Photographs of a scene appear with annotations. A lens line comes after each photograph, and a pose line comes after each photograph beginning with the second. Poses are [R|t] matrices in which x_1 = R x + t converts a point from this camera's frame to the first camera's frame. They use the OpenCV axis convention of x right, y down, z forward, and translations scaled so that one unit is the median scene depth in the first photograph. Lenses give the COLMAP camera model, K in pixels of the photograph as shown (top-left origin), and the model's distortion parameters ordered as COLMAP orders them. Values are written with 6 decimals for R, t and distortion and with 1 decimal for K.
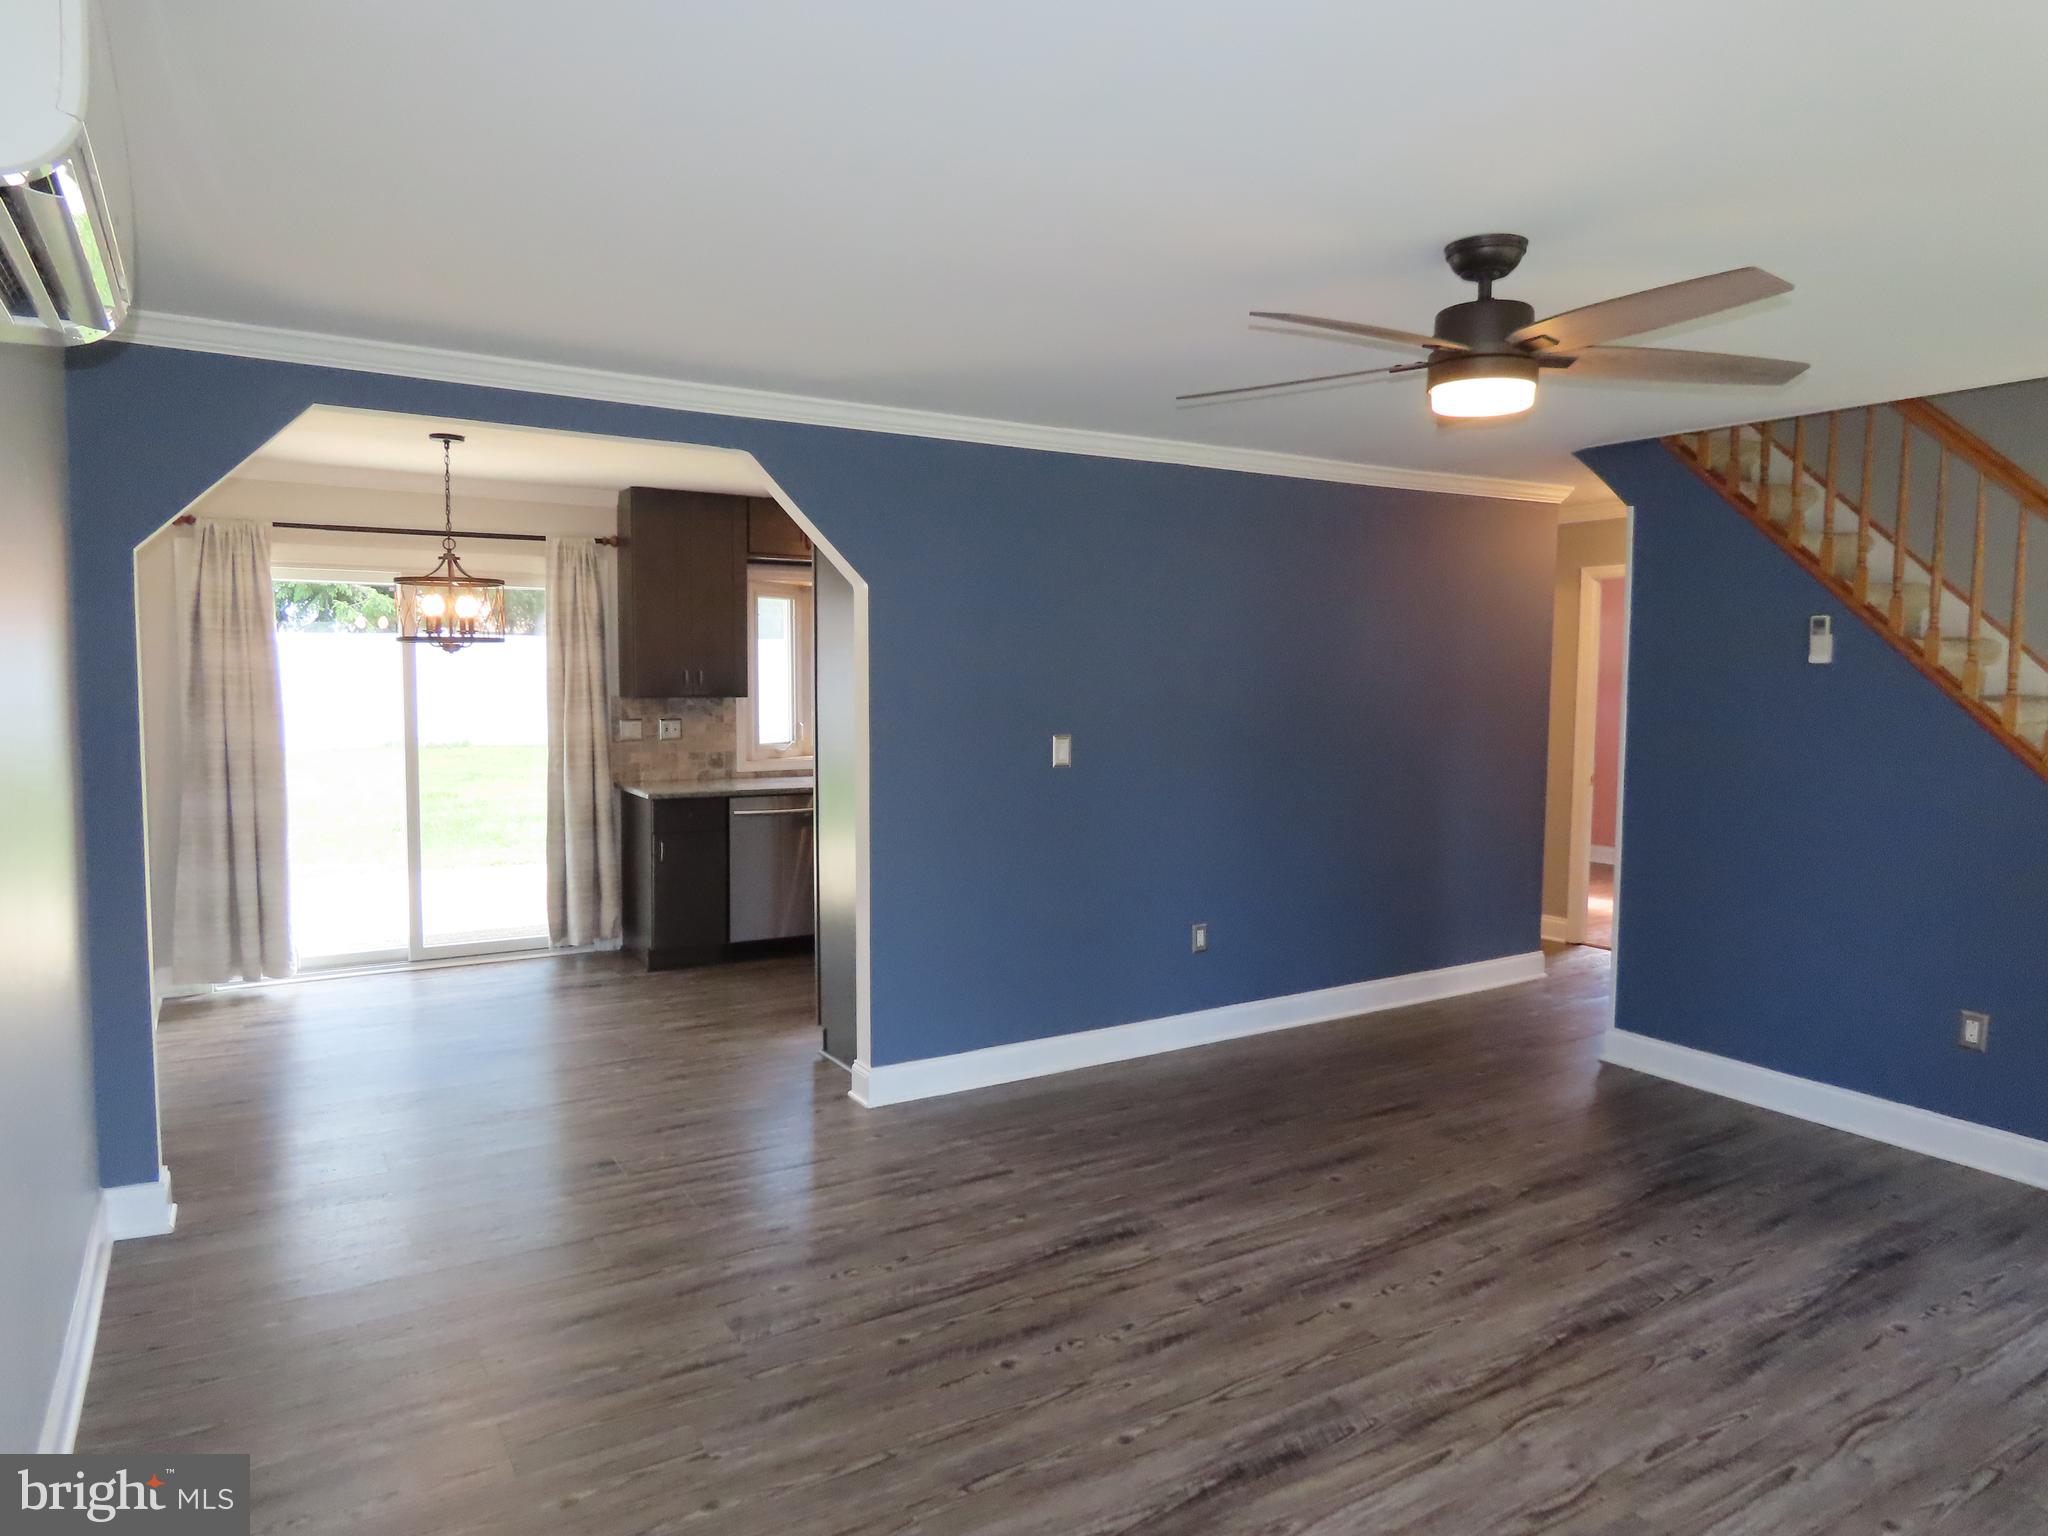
lens RADIAL K [[1294.1, 0, 1024.0], [0, 1294.1, 768.0], [0, 0, 1]] dist [0.000791, 0.000256]
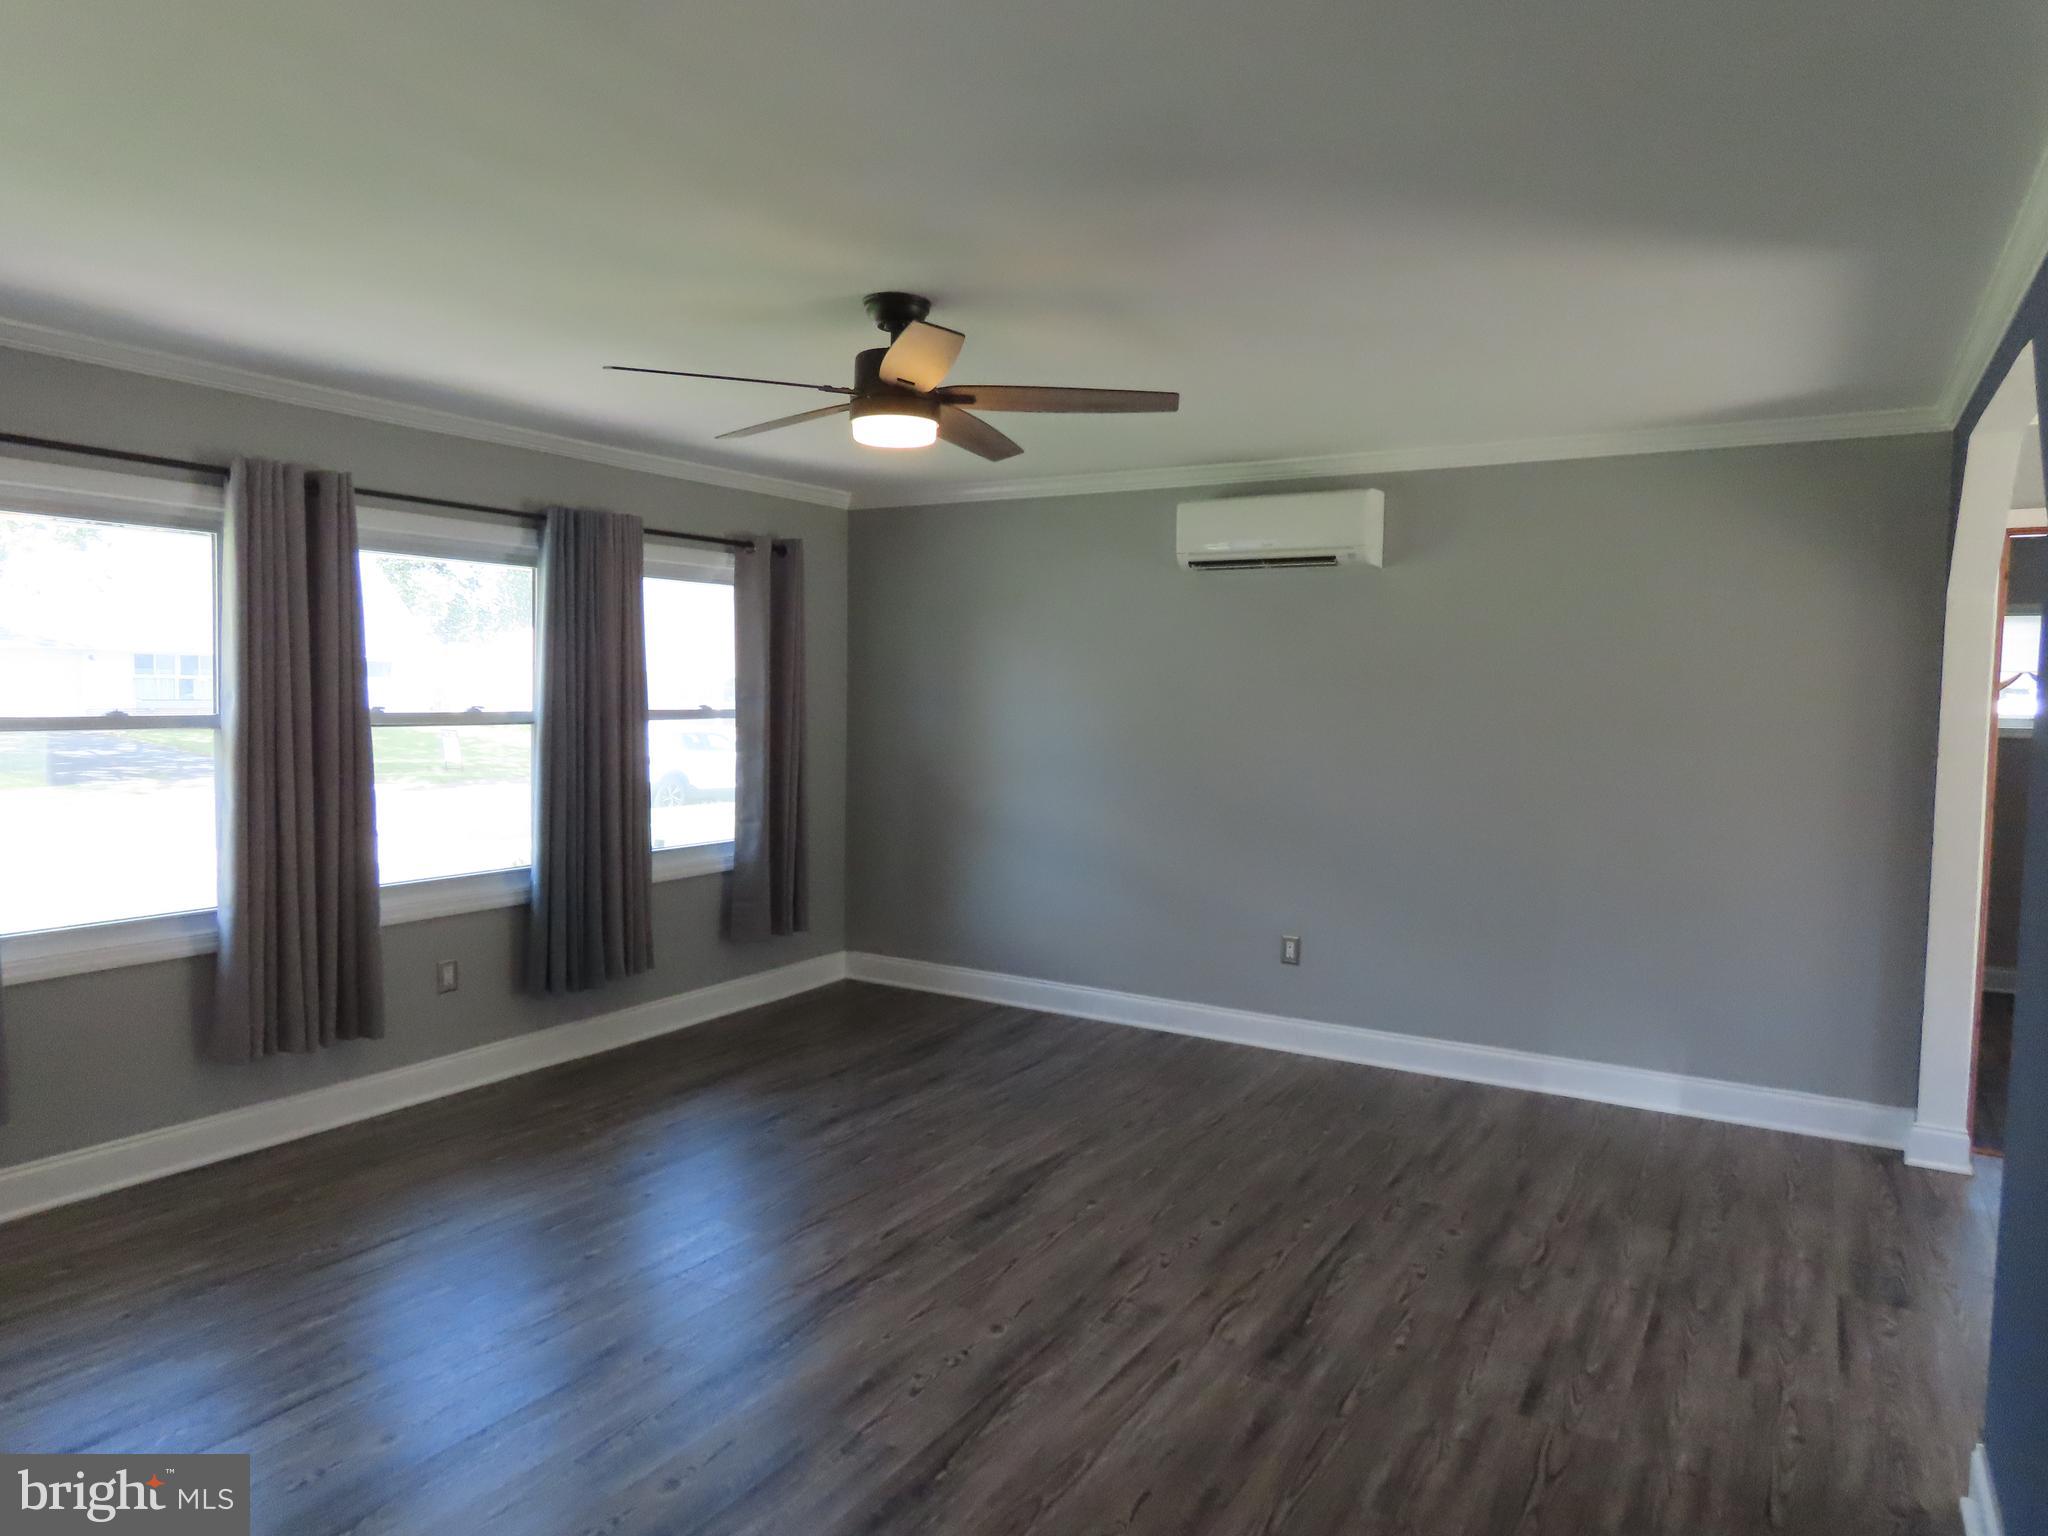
lens RADIAL K [[1294.1, 0, 1024.0], [0, 1294.1, 768.0], [0, 0, 1]] dist [0.000791, 0.000256]
pose [[-0.889038, 0.012680, -0.457657, 0.697030], [-0.053859, 0.989779, 0.132050, -0.130801], [0.454654, 0.142047, -0.879268, 1.880608]]
